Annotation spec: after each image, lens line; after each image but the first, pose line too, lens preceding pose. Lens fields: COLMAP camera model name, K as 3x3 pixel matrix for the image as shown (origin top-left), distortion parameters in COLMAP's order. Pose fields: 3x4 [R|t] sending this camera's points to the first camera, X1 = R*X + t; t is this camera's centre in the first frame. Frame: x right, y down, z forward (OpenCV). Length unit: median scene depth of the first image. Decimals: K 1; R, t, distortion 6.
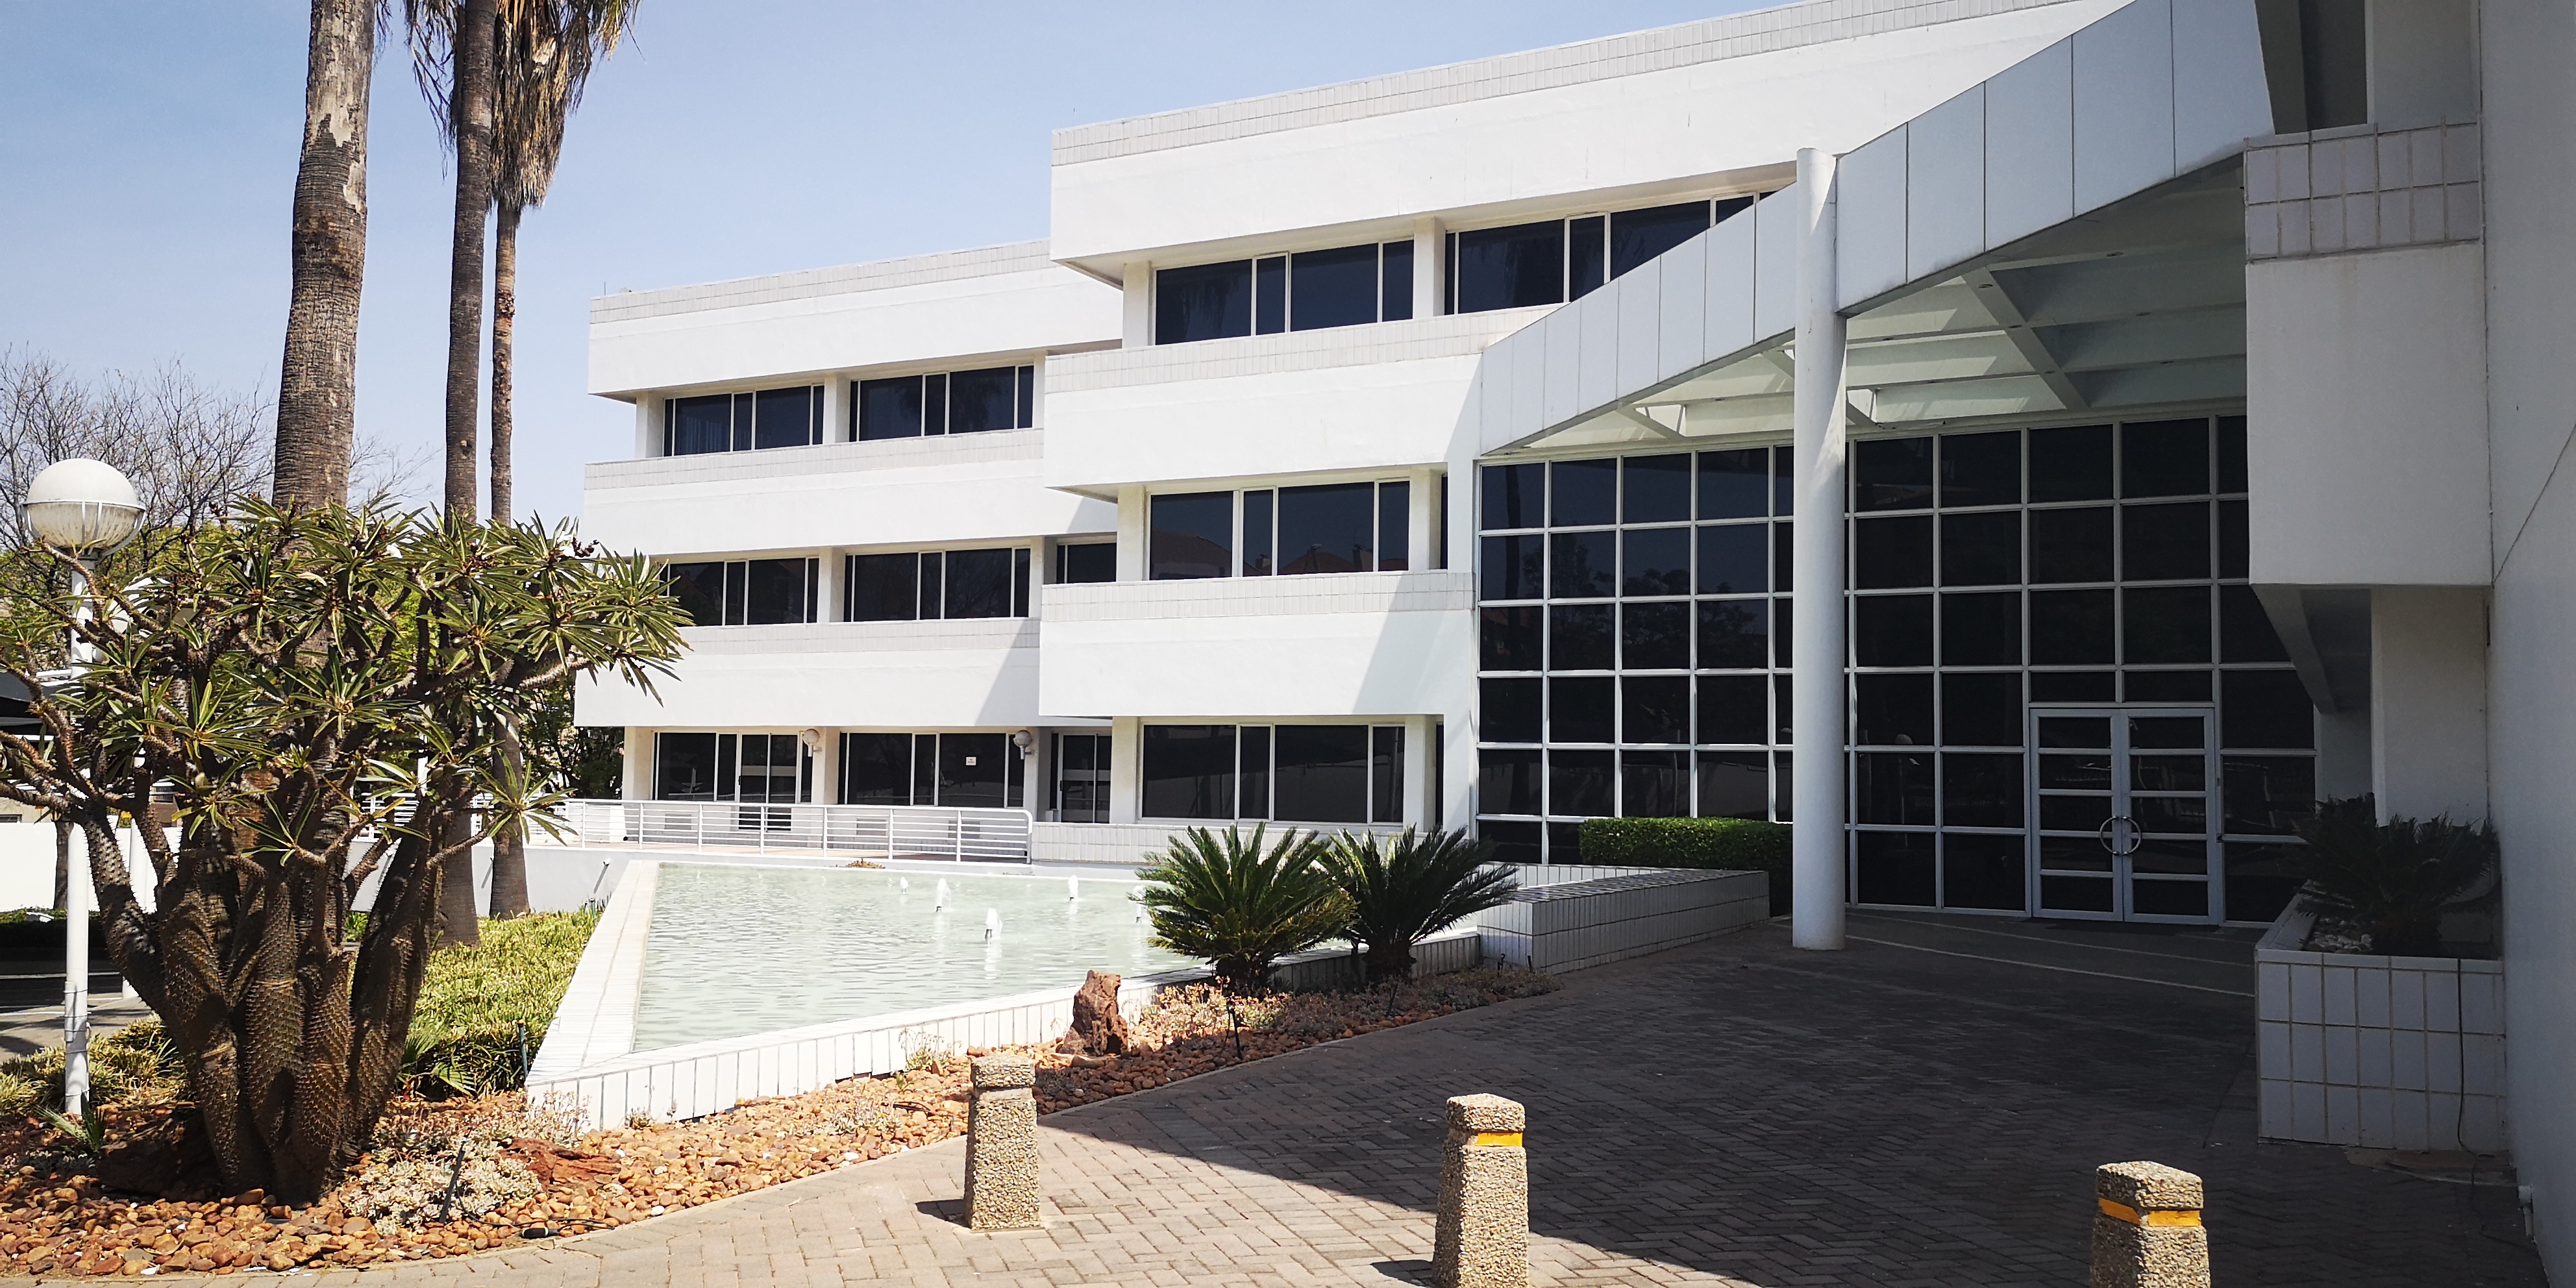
lens RADIAL K [[2016.9, 0, 1288.0], [0, 2016.9, 644.0], [0, 0, 1]] dist [0.090467, -0.123169]
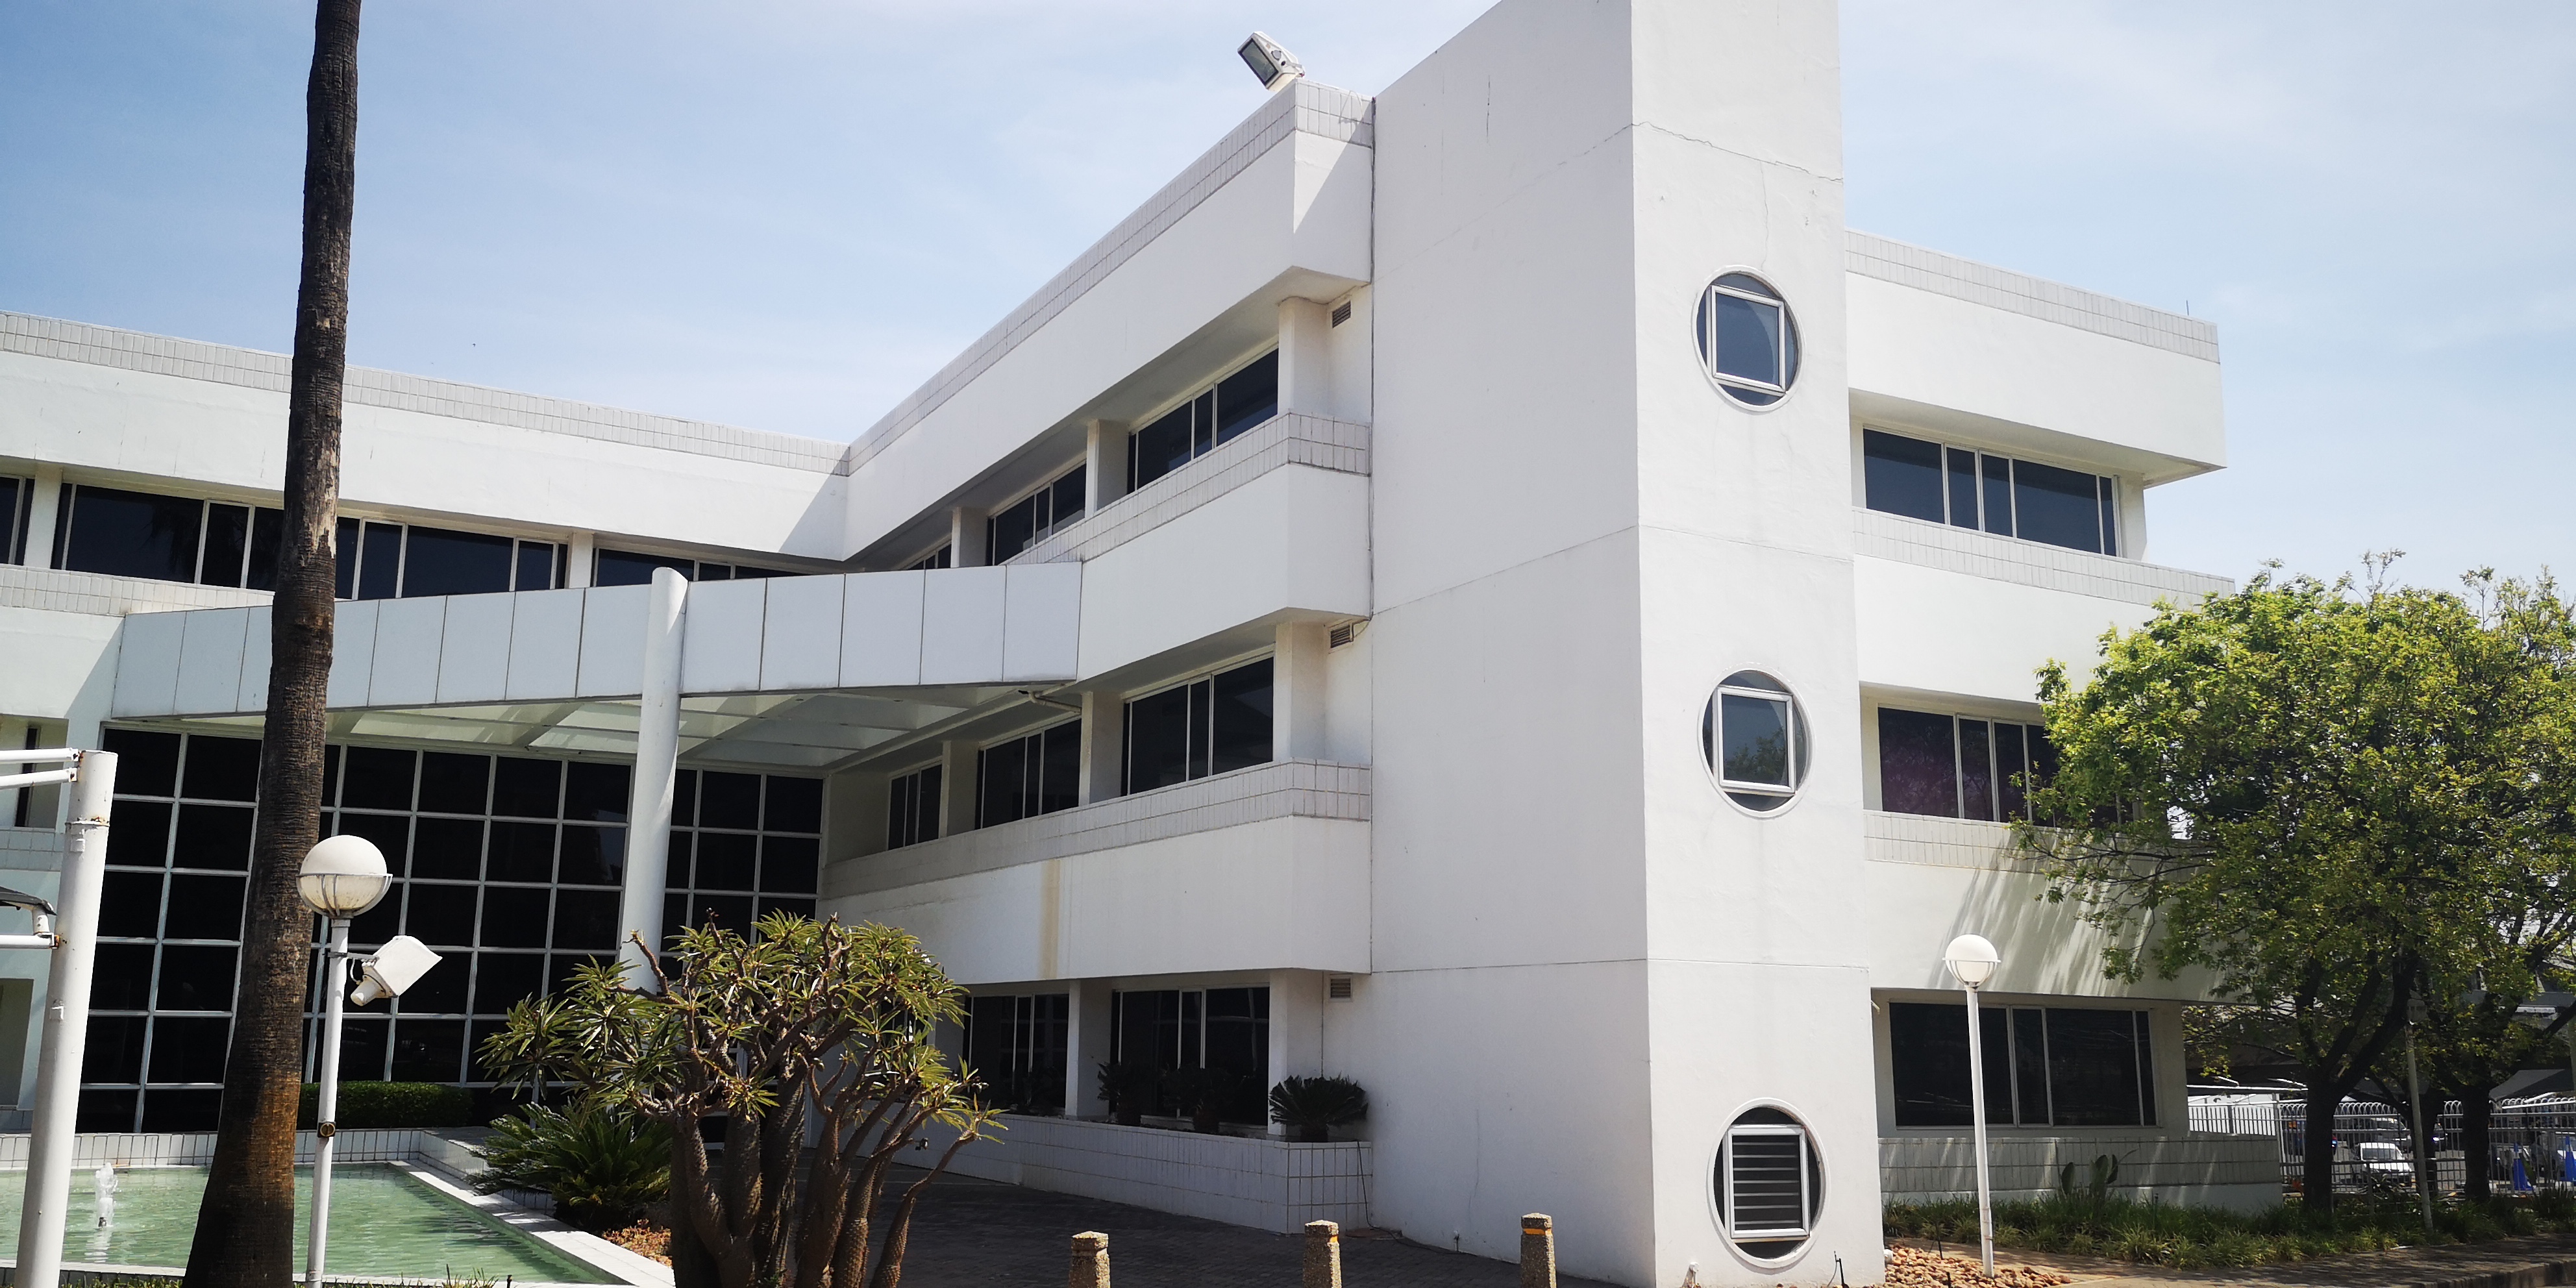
lens RADIAL K [[1982.9, 0, 1363.3], [0, 1982.9, 652.9], [0, 0, 1]] dist [0.099350, -0.118454]
pose [[0.519262, 0.150415, 0.841274, -0.488092], [-0.060755, 0.988396, -0.139220, -0.026567], [-0.852453, 0.021180, 0.522375, -0.059054]]
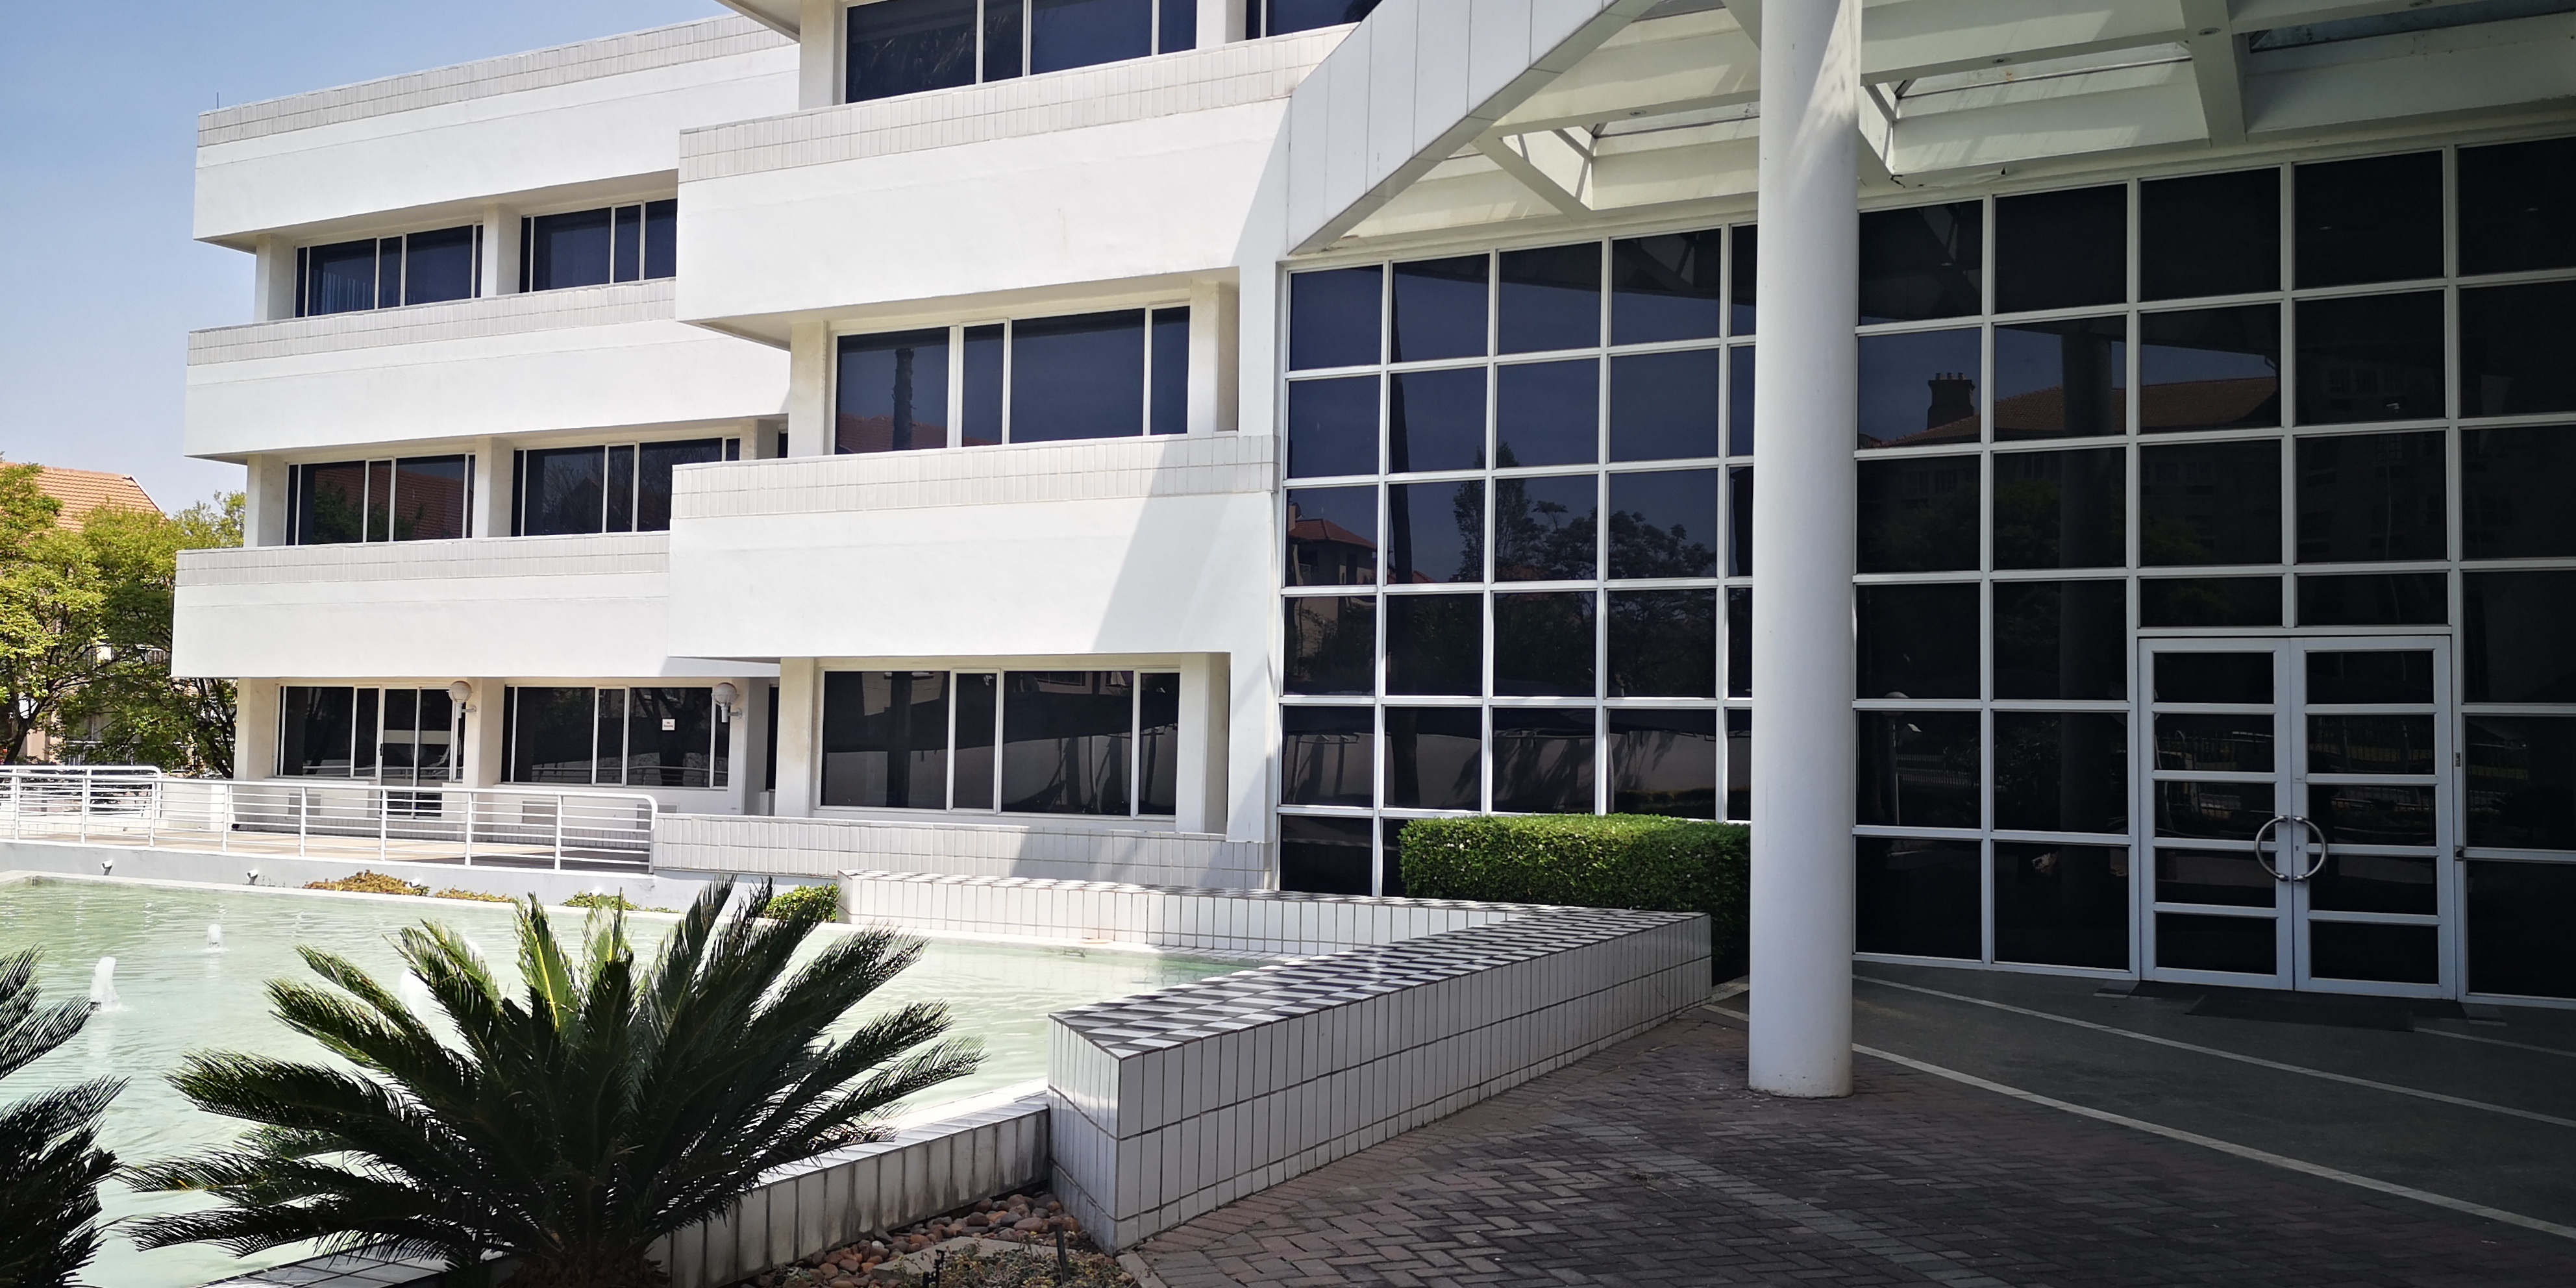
lens RADIAL K [[1982.9, 0, 1363.3], [0, 1982.9, 652.9], [0, 0, 1]] dist [0.099350, -0.118454]
pose [[0.998959, 0.004144, 0.045430, 0.103379], [-0.005050, 0.999790, 0.019841, 0.024886], [-0.045338, -0.020050, 0.998770, 0.403637]]
